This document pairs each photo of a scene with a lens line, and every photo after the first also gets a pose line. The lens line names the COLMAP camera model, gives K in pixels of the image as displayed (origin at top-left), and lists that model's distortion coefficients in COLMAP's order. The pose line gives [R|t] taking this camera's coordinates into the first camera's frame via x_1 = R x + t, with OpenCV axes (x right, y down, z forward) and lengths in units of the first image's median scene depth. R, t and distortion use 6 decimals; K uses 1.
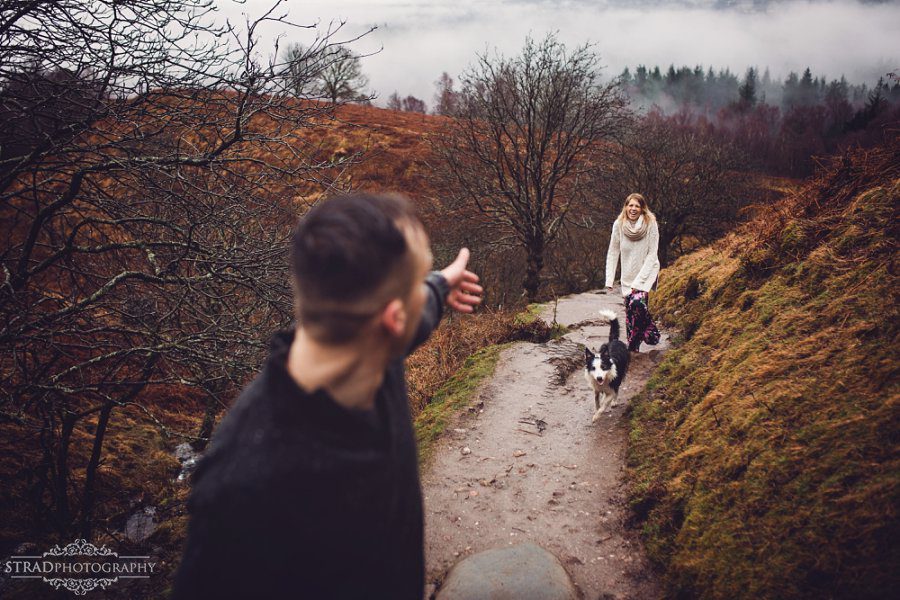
lens RADIAL K [[871.7, 0, 450.0], [0, 871.7, 300.0], [0, 0, 1]] dist [-0.055795, 0.062822]
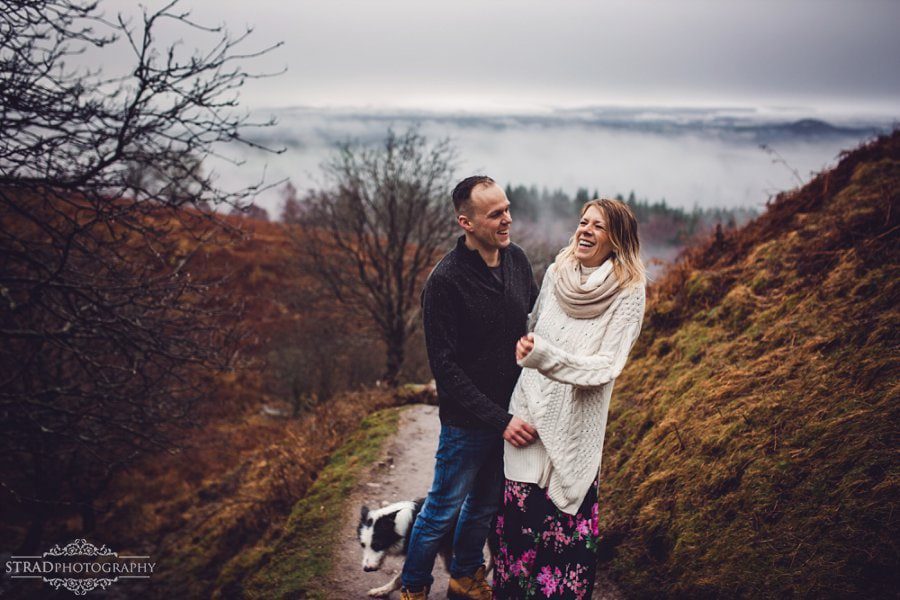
lens RADIAL K [[871.7, 0, 450.0], [0, 871.7, 300.0], [0, 0, 1]] dist [-0.055795, 0.062822]
pose [[0.982616, 0.012041, 0.185258, -0.078528], [0.012857, 0.991085, -0.132608, 0.082900], [-0.185203, 0.132684, 0.973702, 0.105672]]
